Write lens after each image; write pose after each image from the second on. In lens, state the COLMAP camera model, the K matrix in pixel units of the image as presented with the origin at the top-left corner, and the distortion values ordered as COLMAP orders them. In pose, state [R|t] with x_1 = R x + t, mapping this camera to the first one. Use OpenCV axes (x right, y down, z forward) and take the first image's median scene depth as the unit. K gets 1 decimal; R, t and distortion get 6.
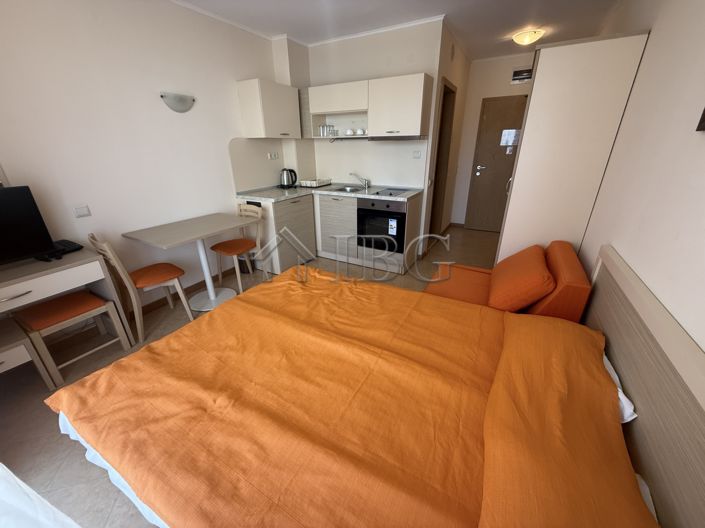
lens RADIAL K [[283.0, 0, 350.9], [0, 283.0, 265.5], [0, 0, 1]] dist [-0.001960, -0.000196]
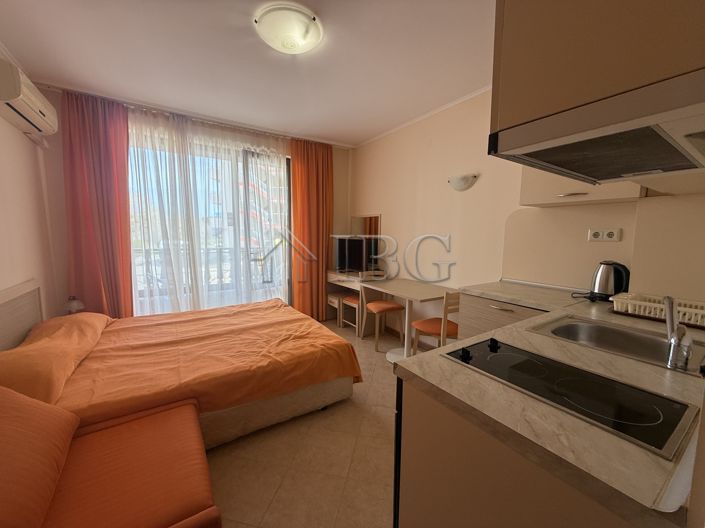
lens RADIAL K [[283.0, 0, 353.5], [0, 283.0, 264.3], [0, 0, 1]] dist [-0.001960, -0.000196]
pose [[-0.470158, 0.098356, -0.877085, 0.785151], [-0.351277, 0.890813, 0.288196, -0.678822], [0.809664, 0.443598, -0.384273, 1.764144]]
